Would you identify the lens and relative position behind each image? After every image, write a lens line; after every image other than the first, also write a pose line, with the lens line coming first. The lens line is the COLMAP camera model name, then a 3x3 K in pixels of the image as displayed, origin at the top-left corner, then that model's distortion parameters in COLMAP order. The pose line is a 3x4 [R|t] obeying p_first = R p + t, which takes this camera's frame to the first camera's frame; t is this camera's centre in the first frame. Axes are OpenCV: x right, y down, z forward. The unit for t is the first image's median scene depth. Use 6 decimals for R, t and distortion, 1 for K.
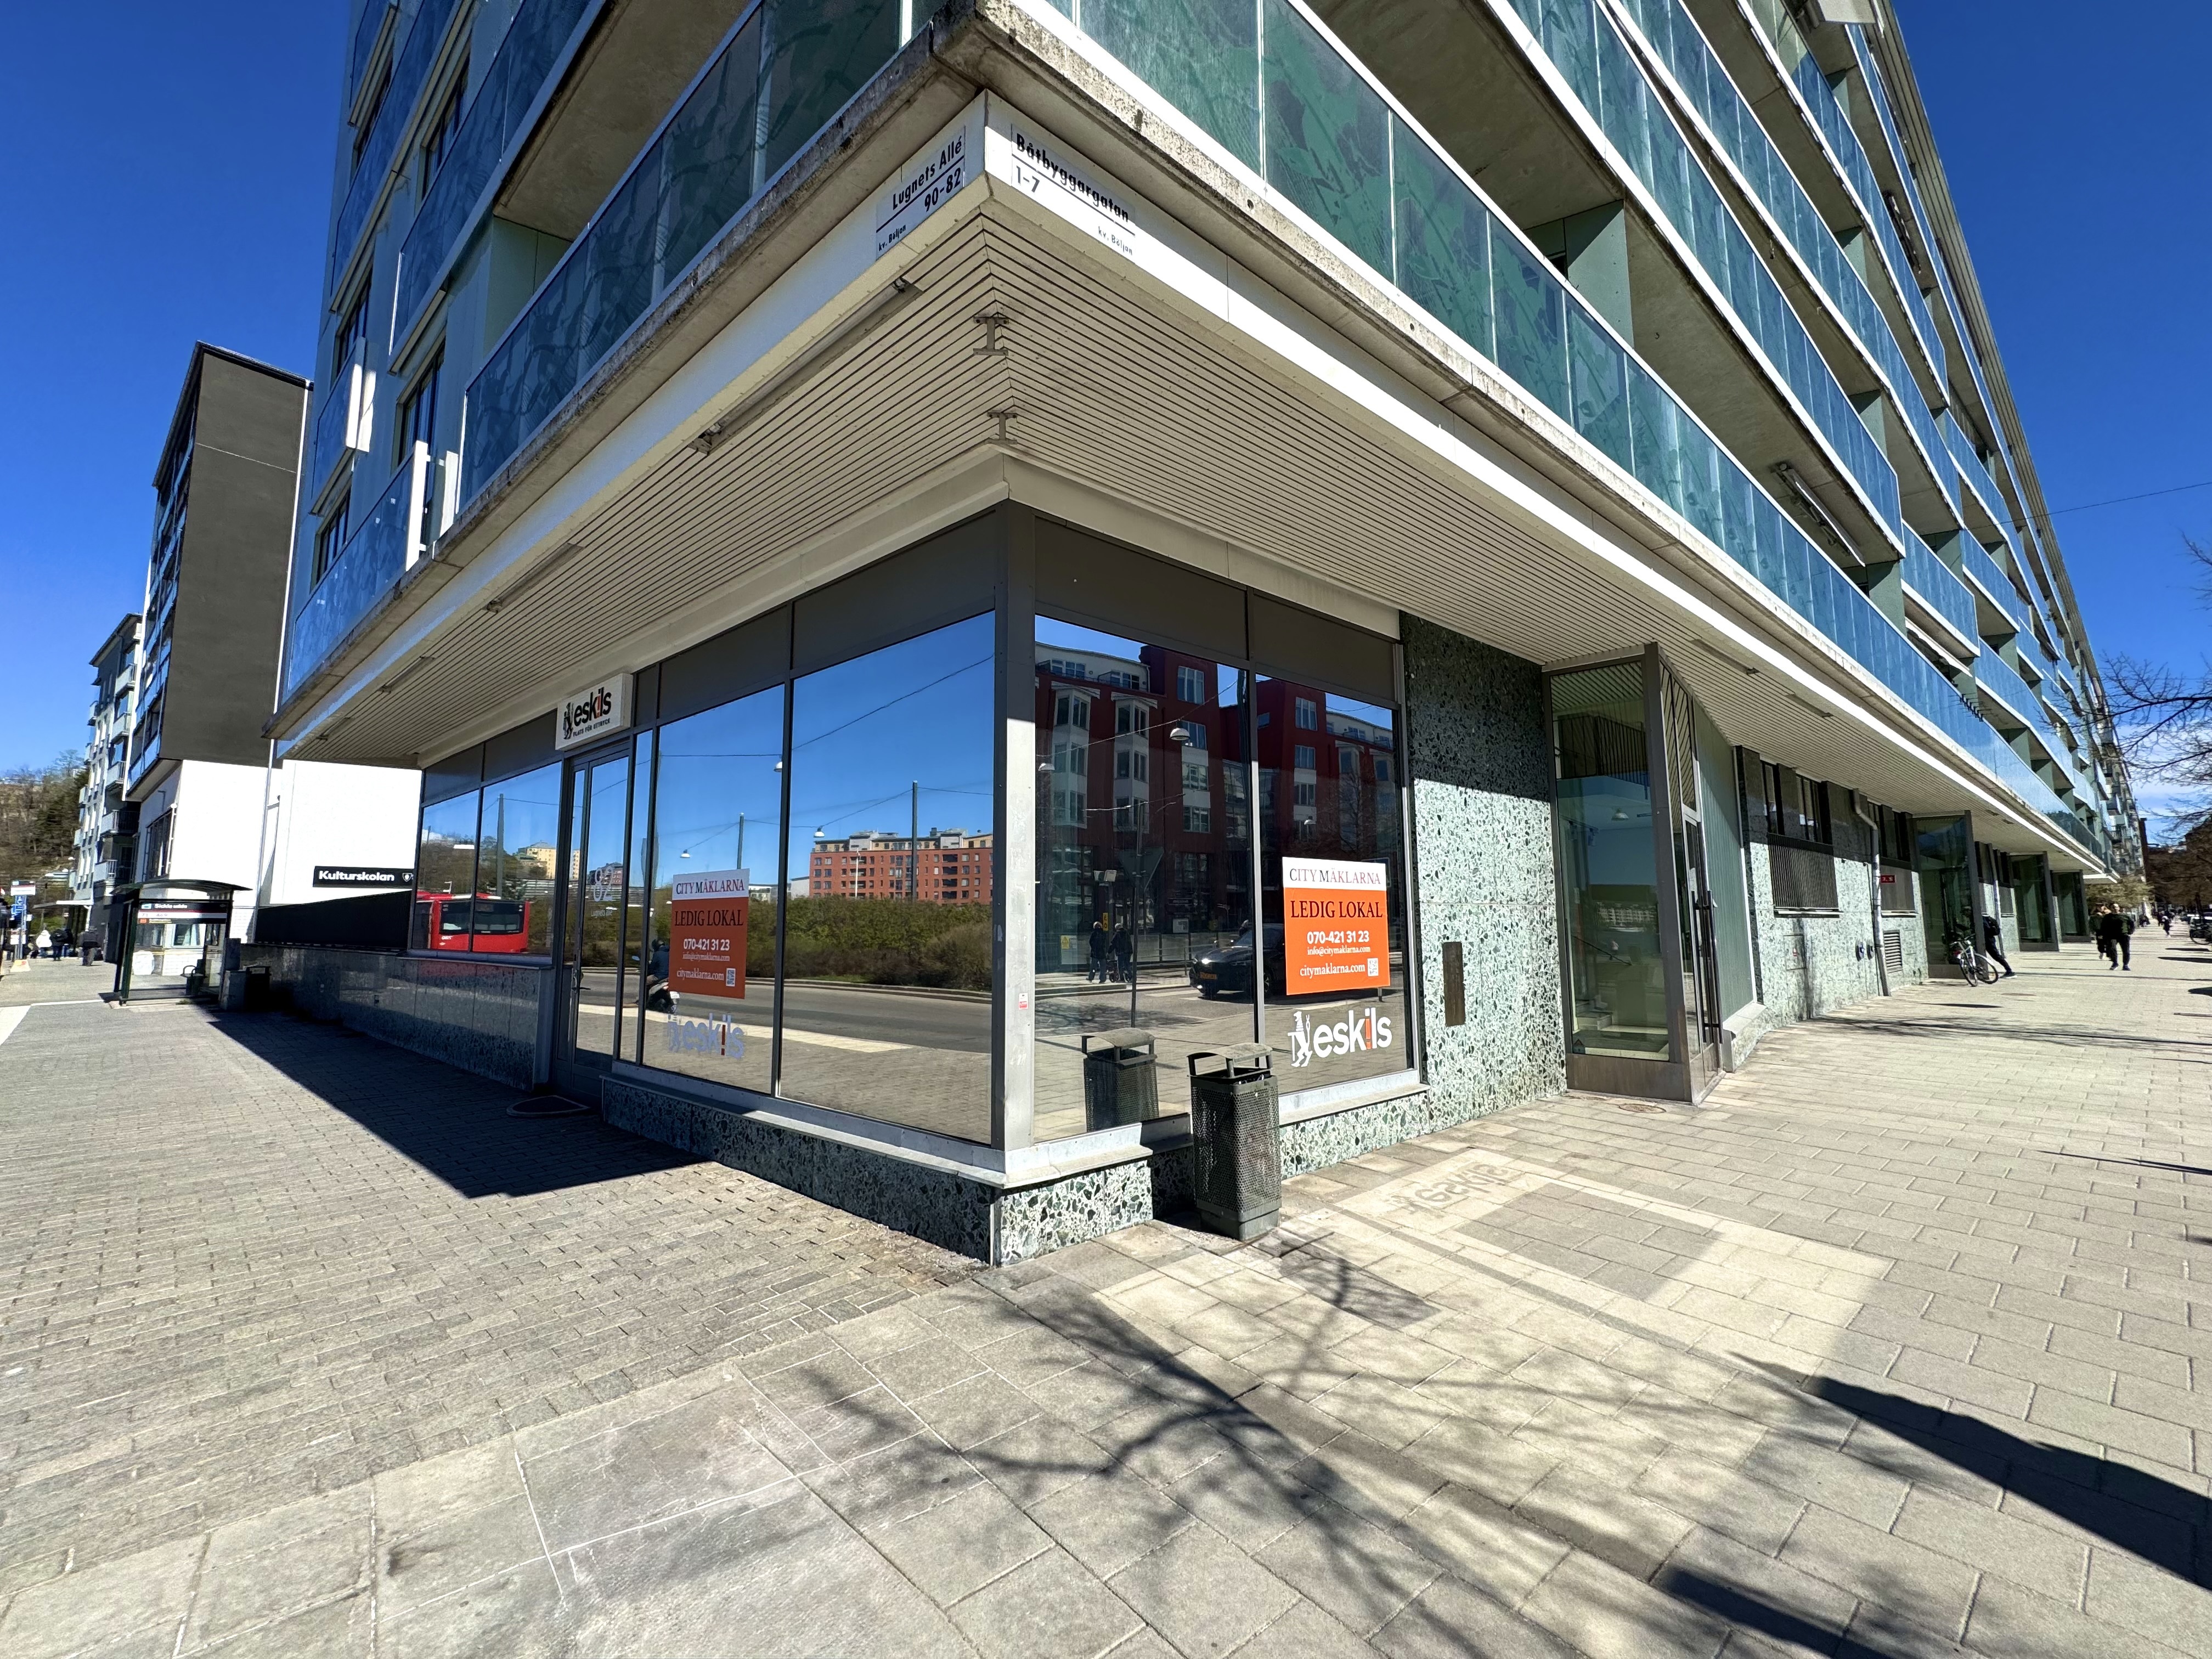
lens RADIAL K [[912.6, 0, 1106.0], [0, 912.6, 829.5], [0, 0, 1]] dist [0.001829, 0.000076]
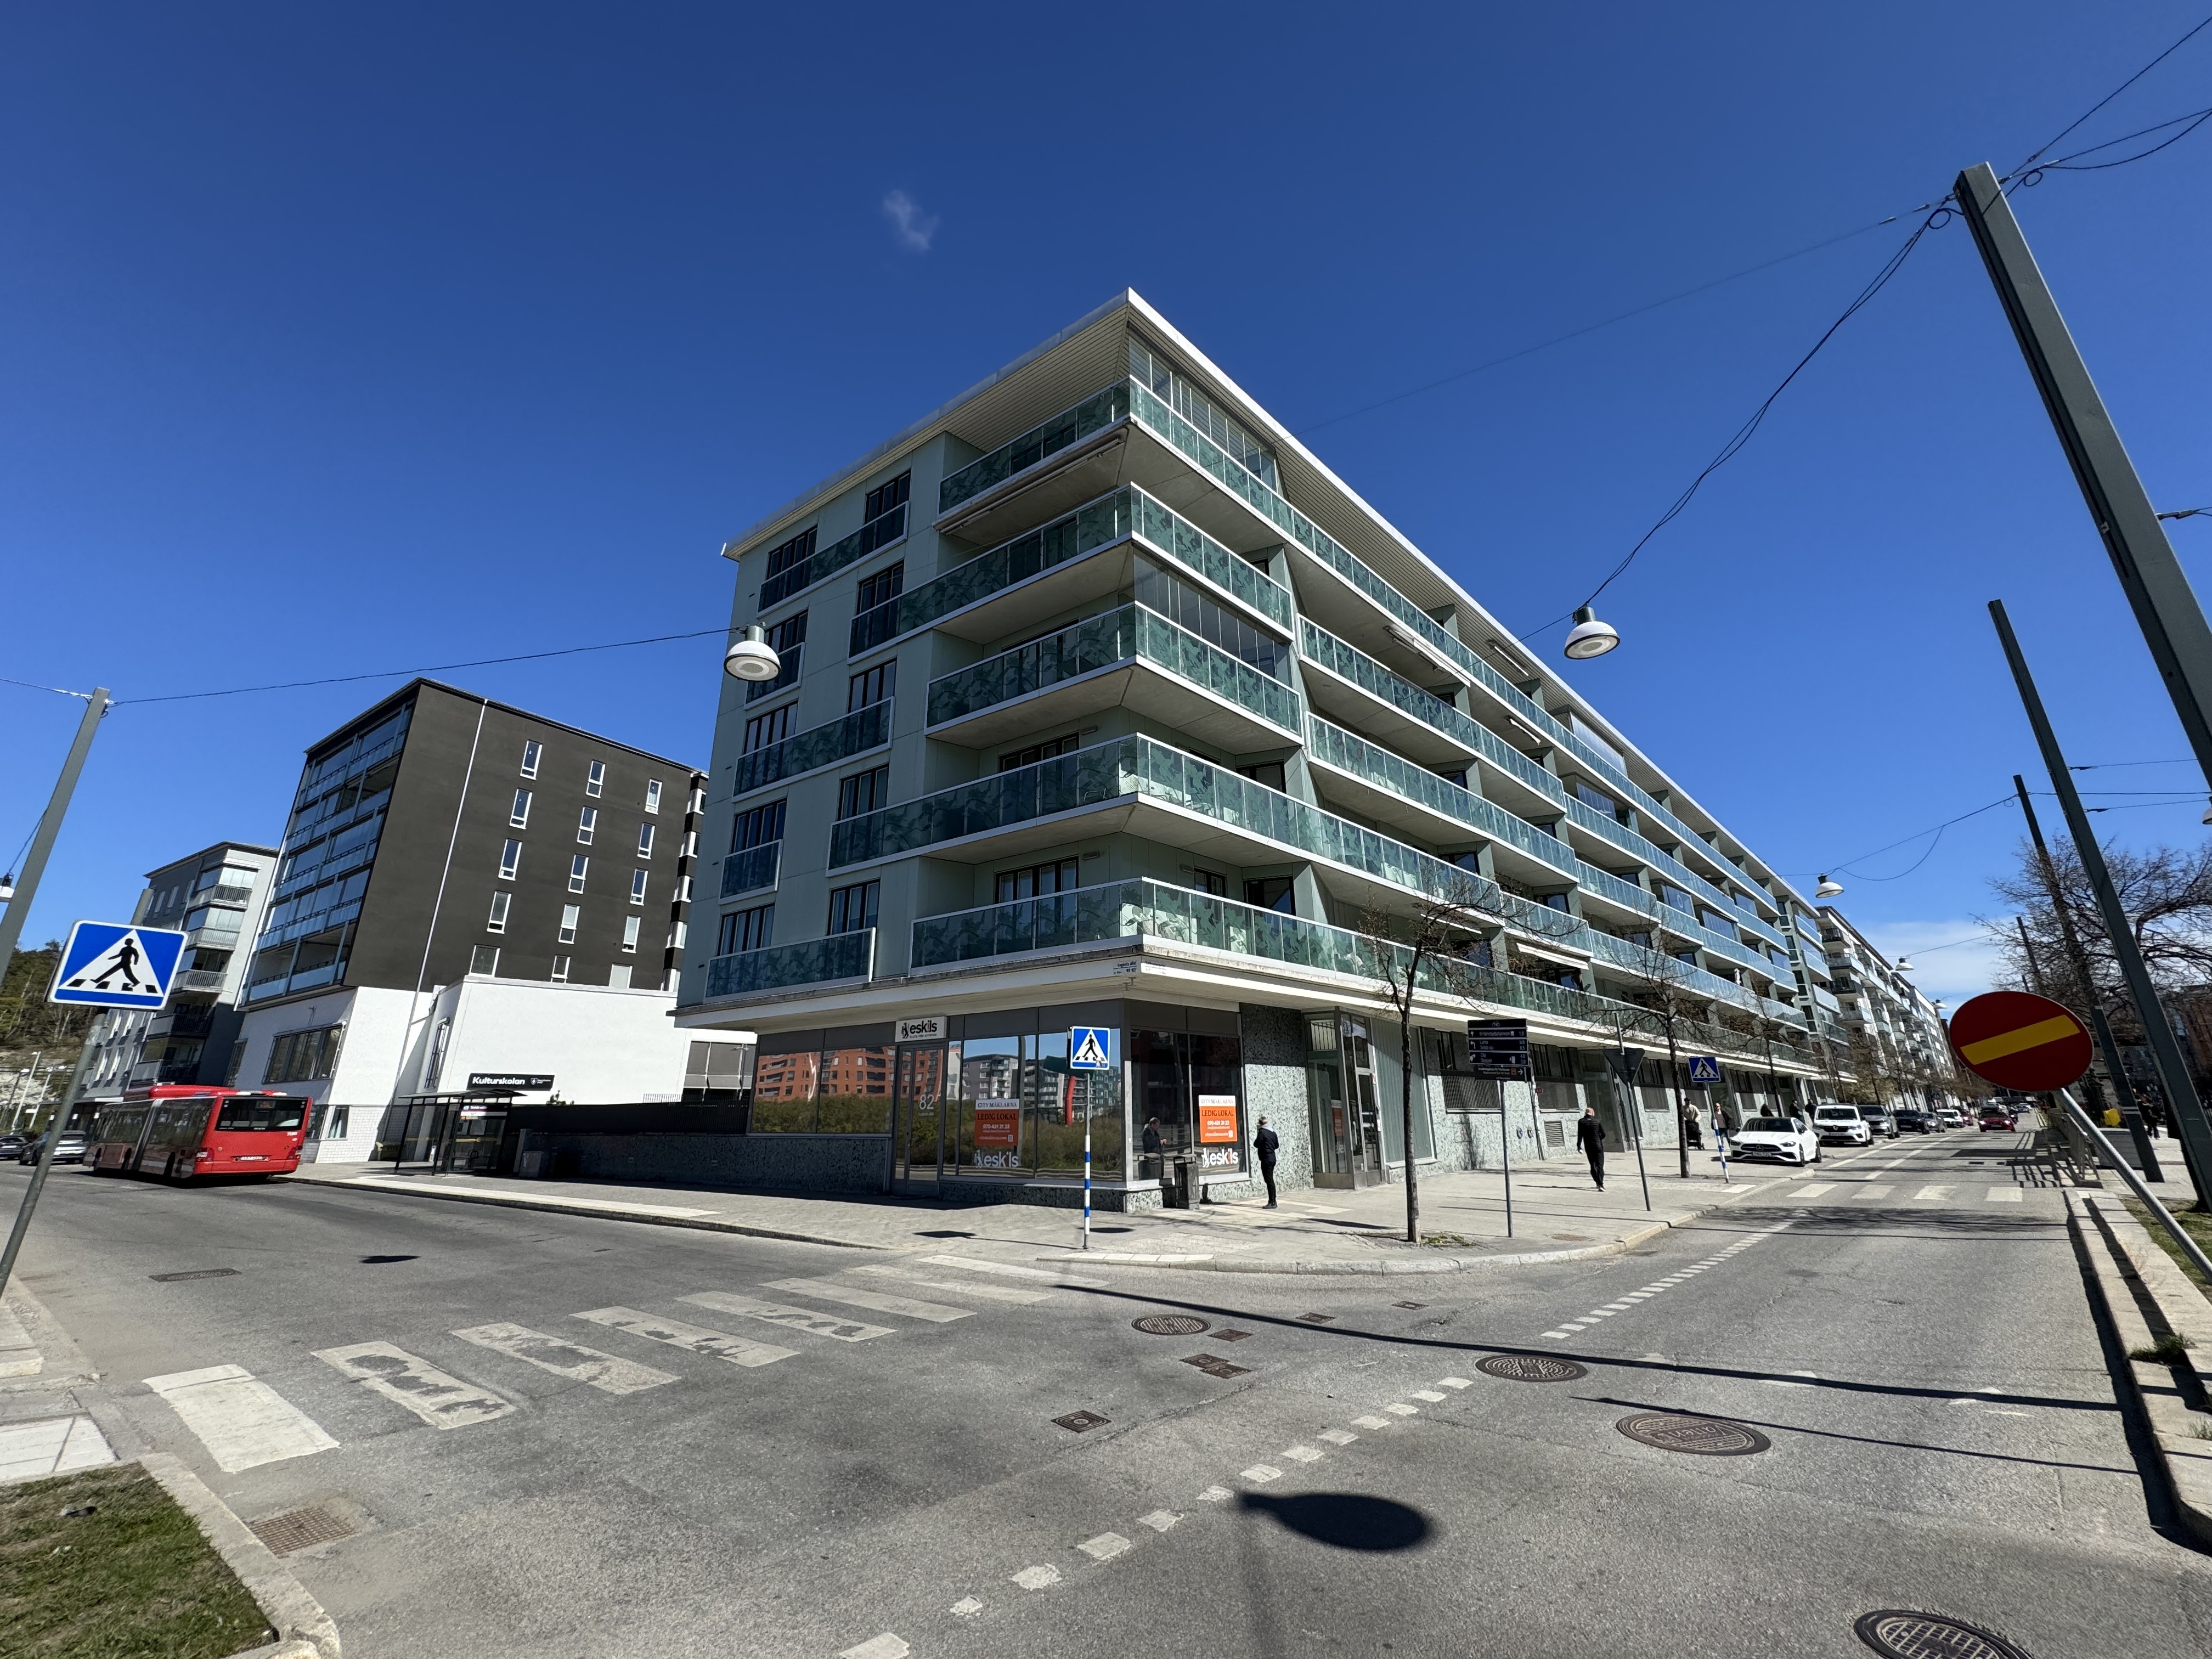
lens RADIAL K [[894.4, 0, 1108.5], [0, 894.4, 821.1], [0, 0, 1]] dist [-0.003995, -0.000086]
pose [[0.996326, 0.024592, 0.082031, -0.313033], [-0.006231, 0.976161, -0.216957, -0.179283], [-0.085411, 0.215649, 0.972728, -1.735731]]
